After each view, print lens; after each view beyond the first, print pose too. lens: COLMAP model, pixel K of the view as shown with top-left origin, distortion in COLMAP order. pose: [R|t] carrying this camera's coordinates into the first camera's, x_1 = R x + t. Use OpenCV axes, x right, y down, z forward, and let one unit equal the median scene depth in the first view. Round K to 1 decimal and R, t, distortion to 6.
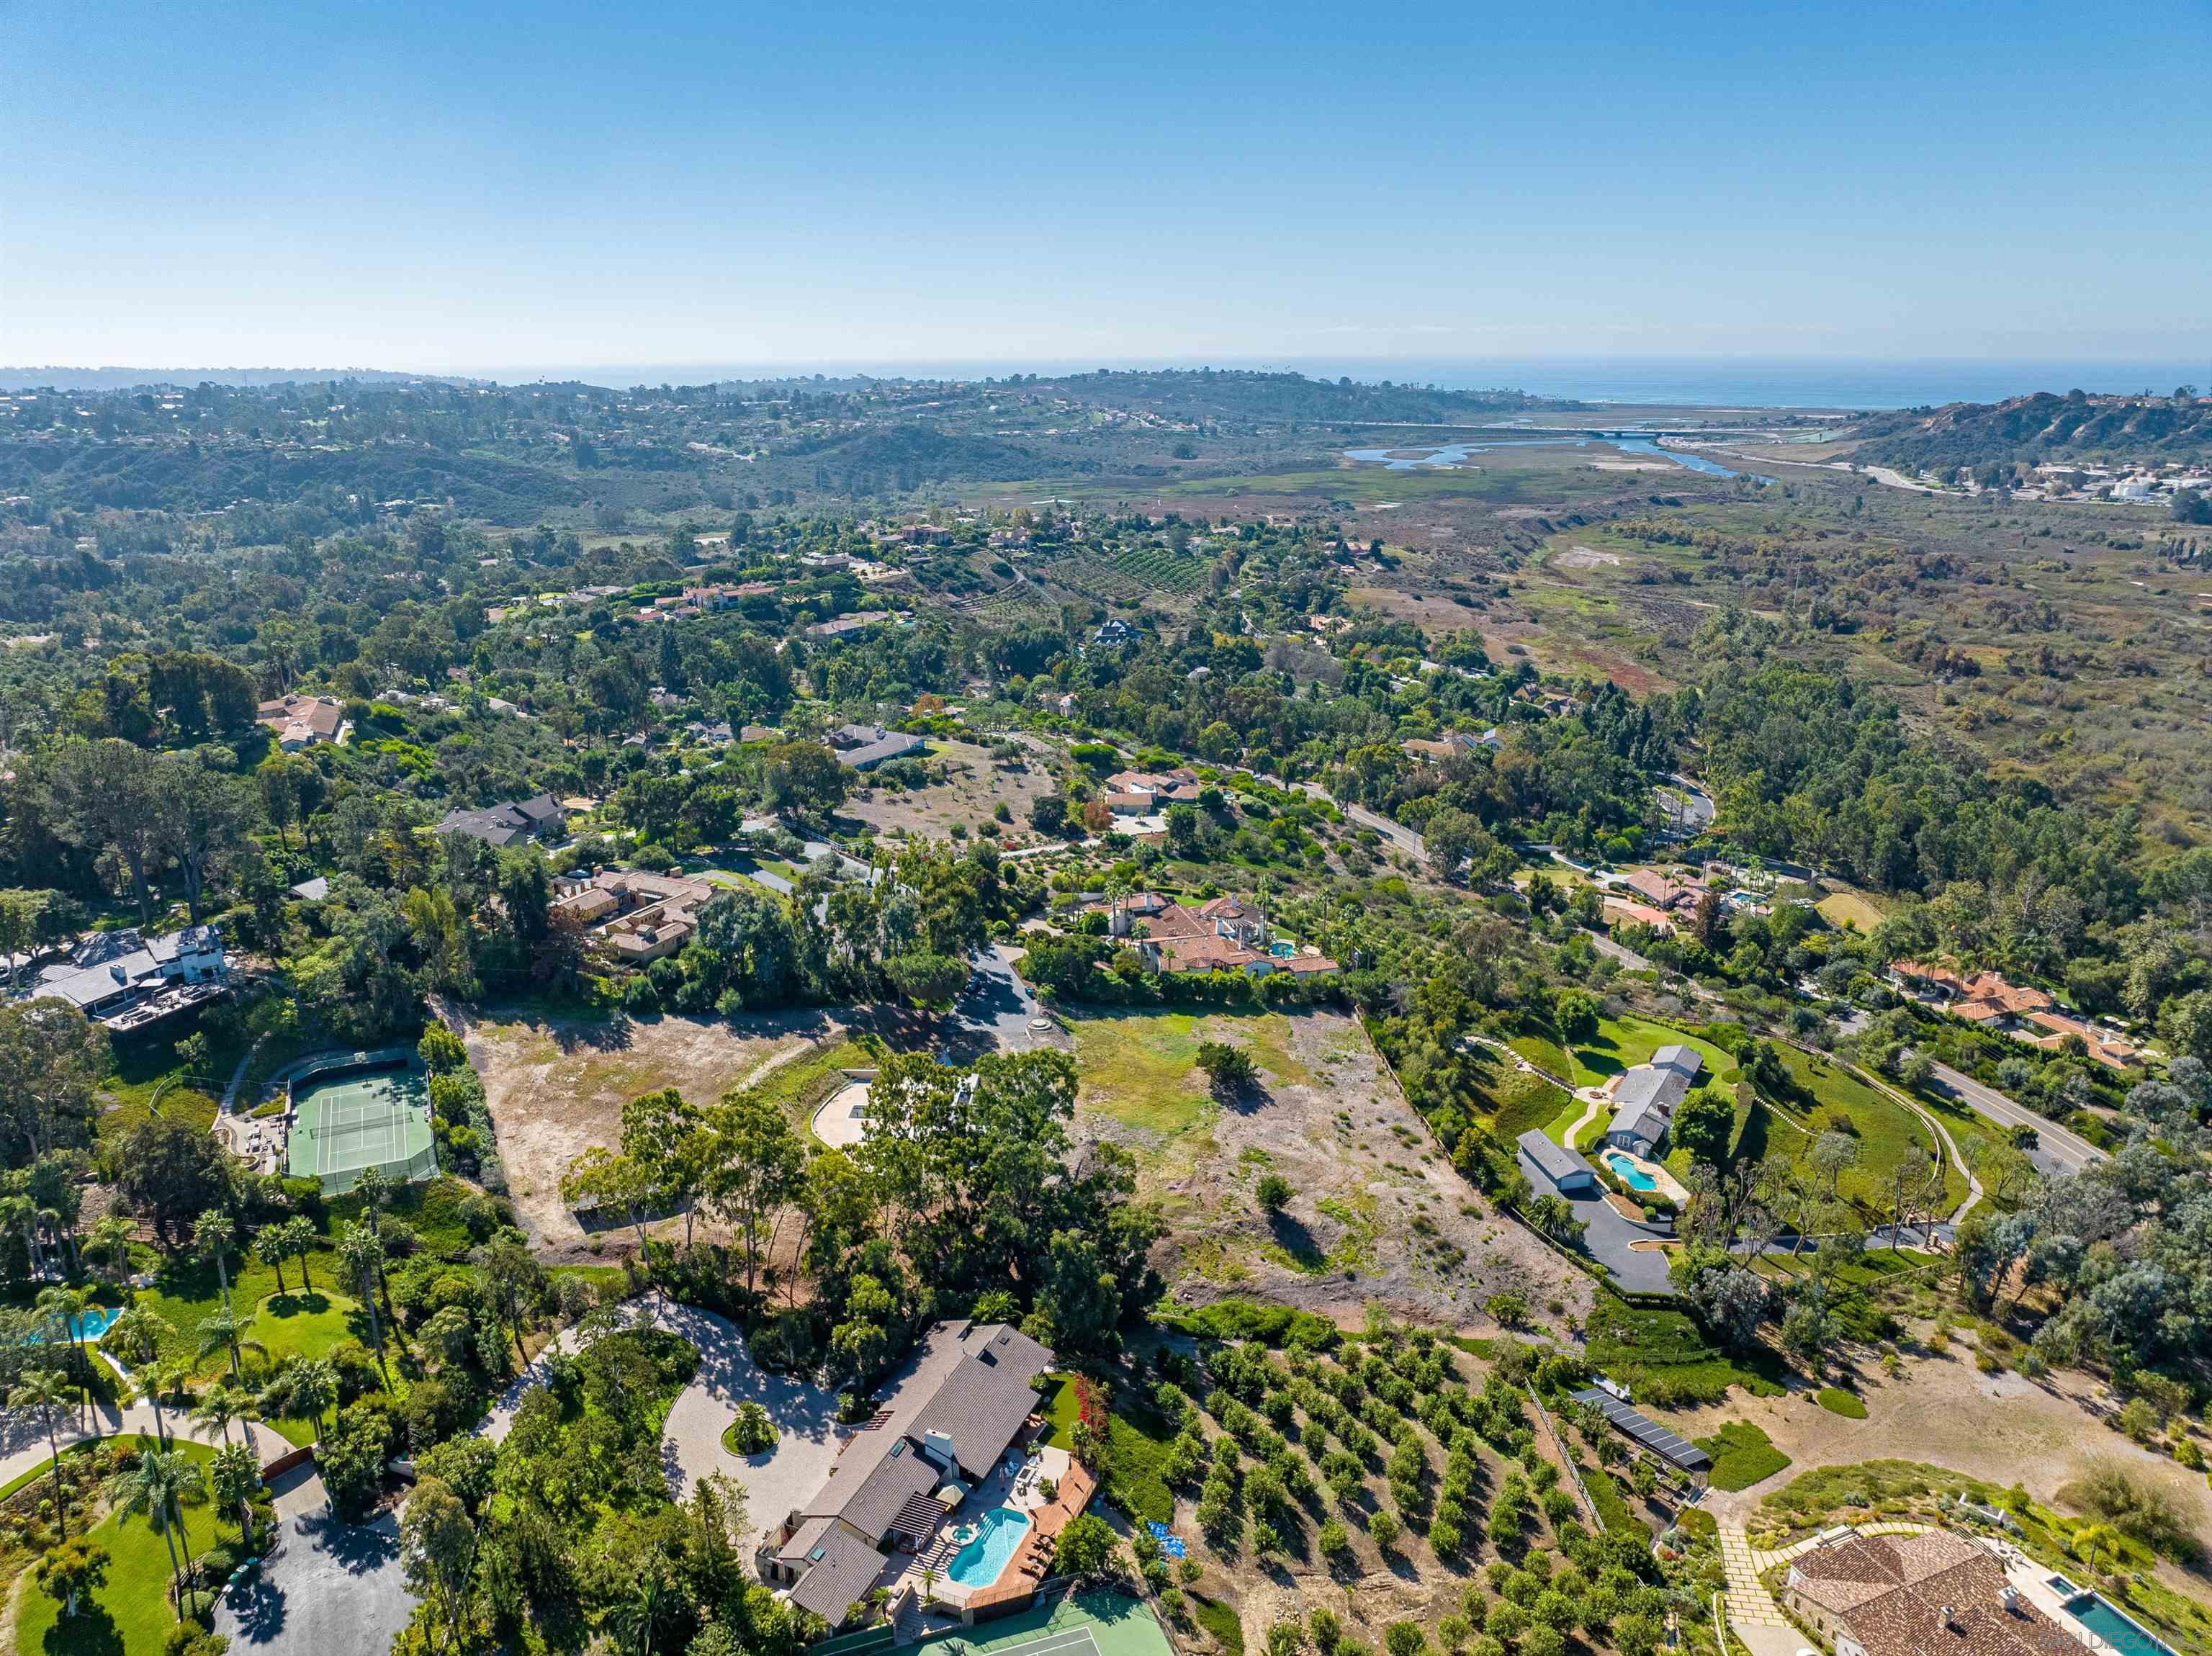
lens RADIAL K [[1560.8, 0, 1102.8], [0, 1560.8, 828.6], [0, 0, 1]] dist [-0.028233, -0.020352]
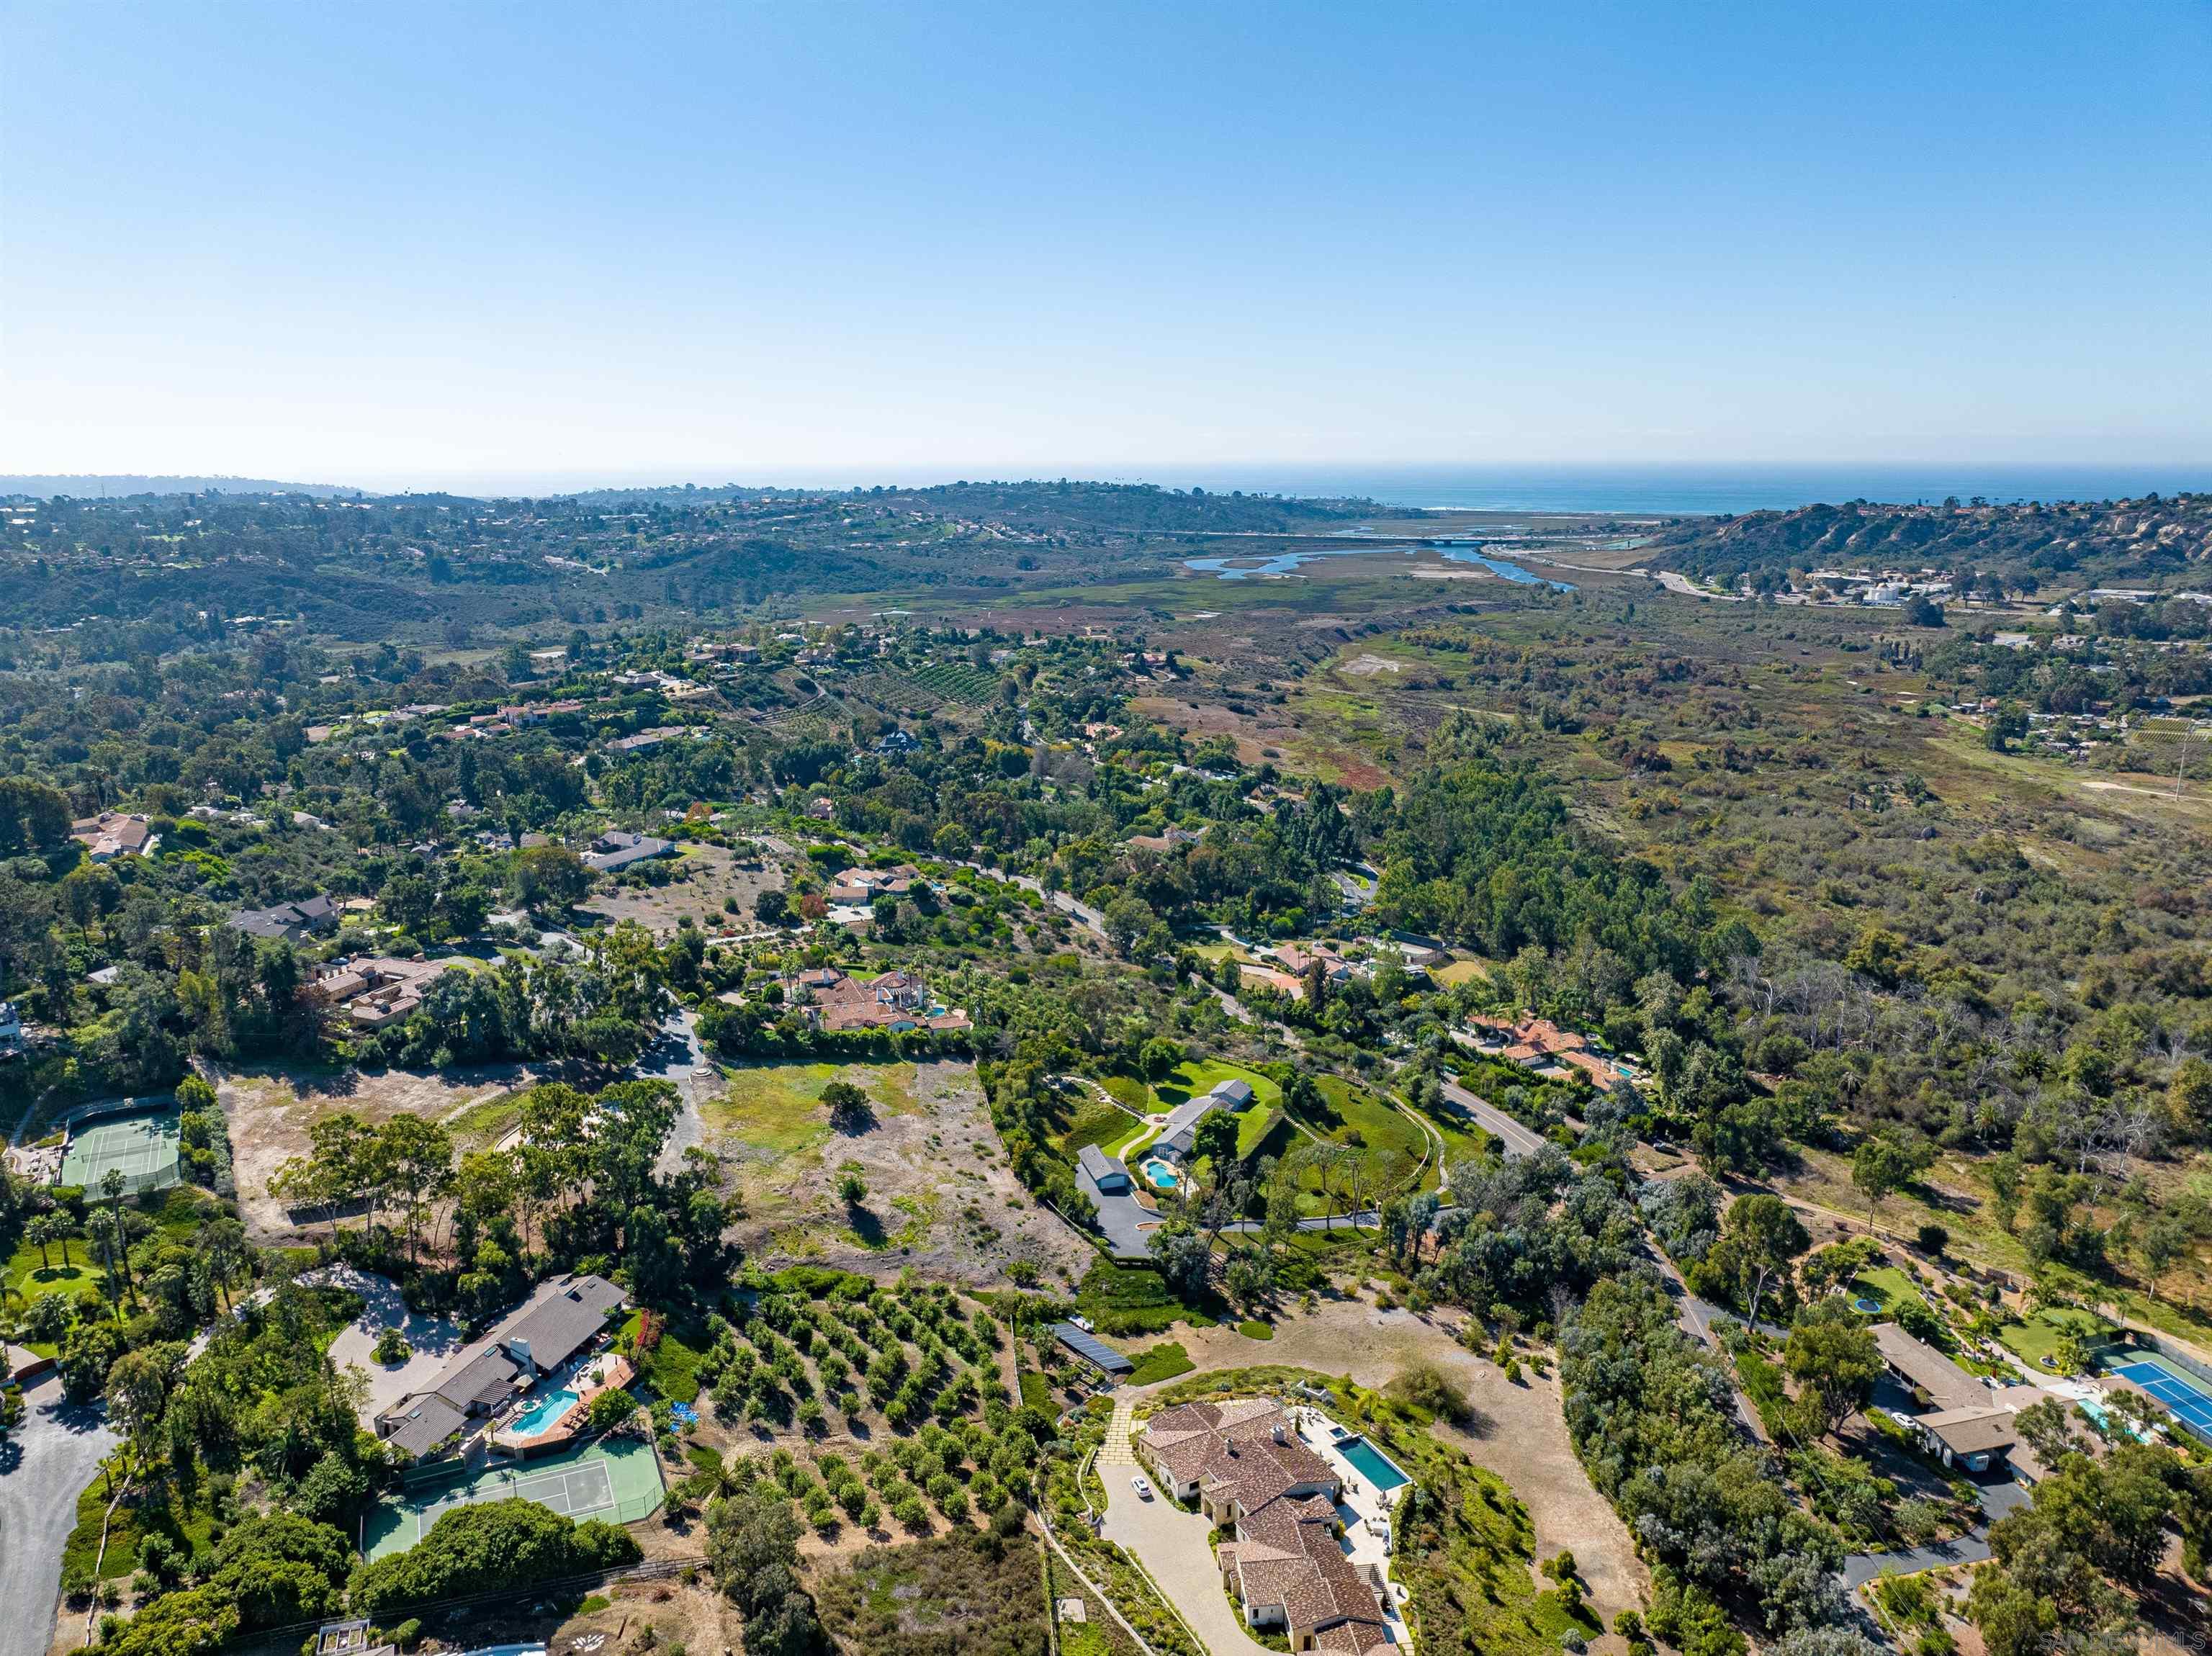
lens RADIAL K [[1560.2, 0, 1102.7], [0, 1560.2, 830.9], [0, 0, 1]] dist [-0.037320, 0.002870]
pose [[0.997397, -0.015391, 0.070445, 0.137446], [0.019640, 0.998004, -0.060024, 0.009972], [-0.069380, 0.061252, 0.995708, -0.191407]]
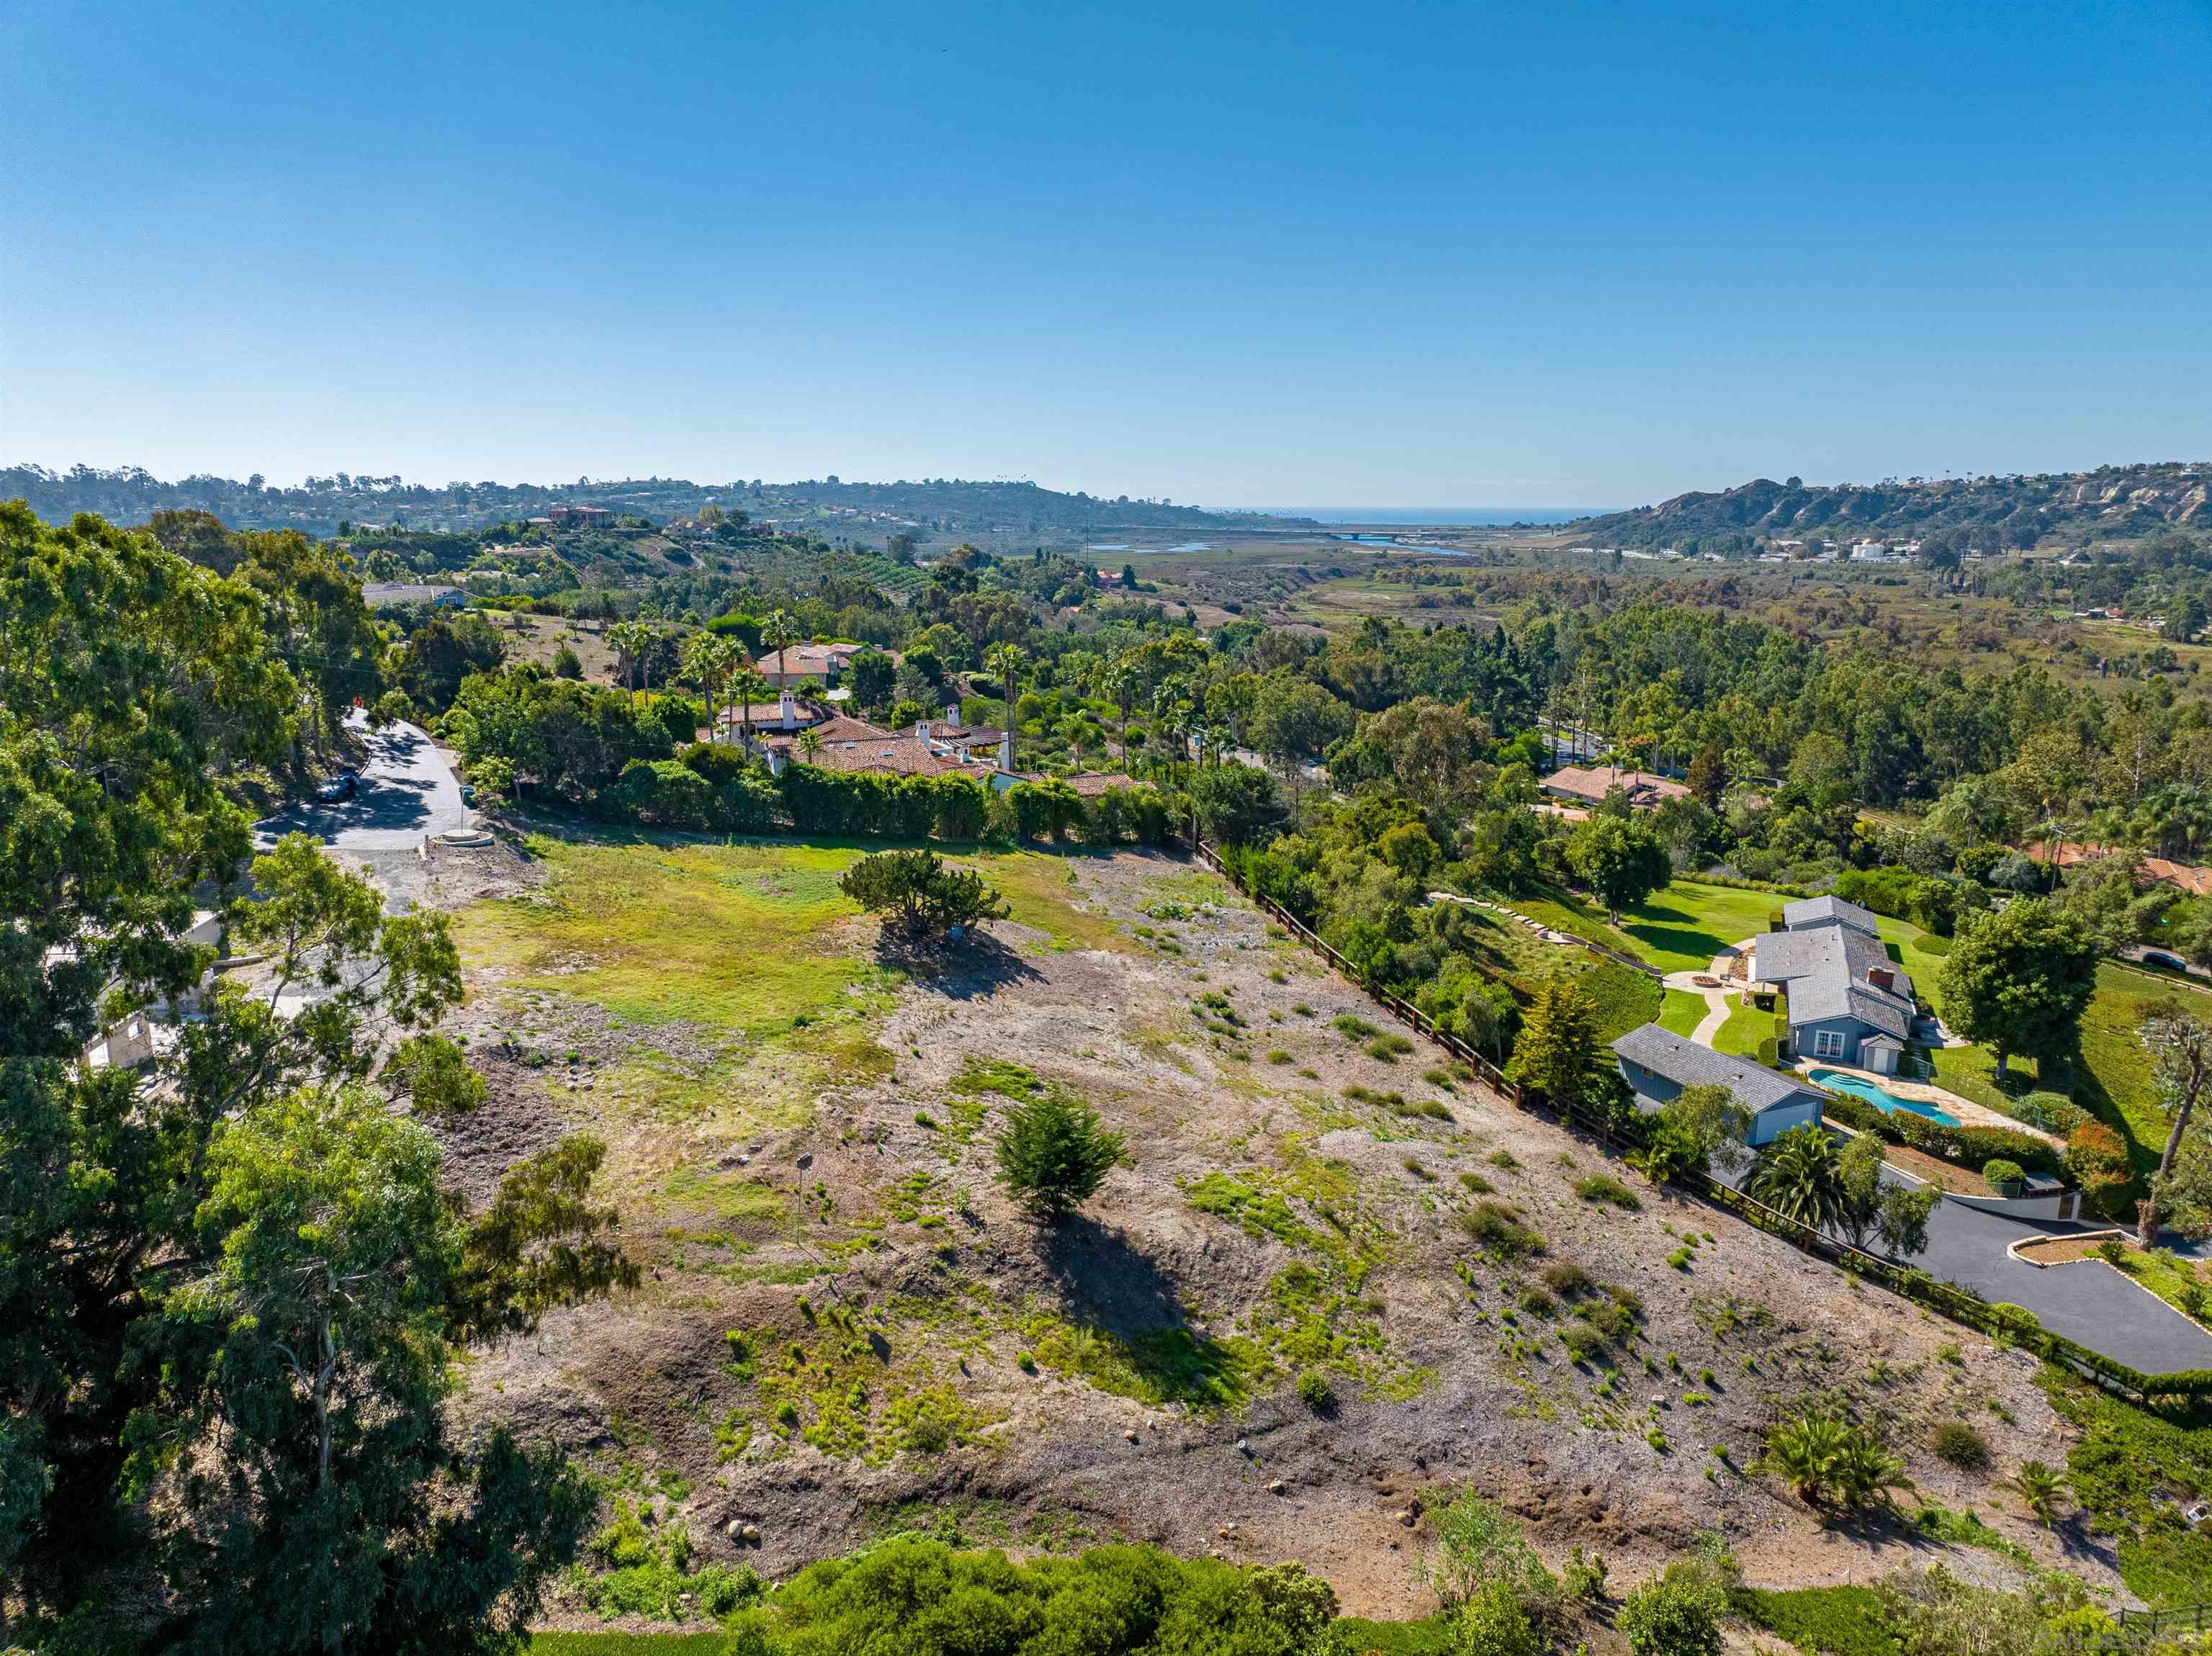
lens RADIAL K [[1560.2, 0, 1102.7], [0, 1560.2, 830.9], [0, 0, 1]] dist [-0.037320, 0.002870]
pose [[0.986709, -0.024836, 0.160588, 0.041881], [0.039524, 0.995254, -0.088928, 0.117616], [-0.157617, 0.094093, 0.983007, 0.406828]]
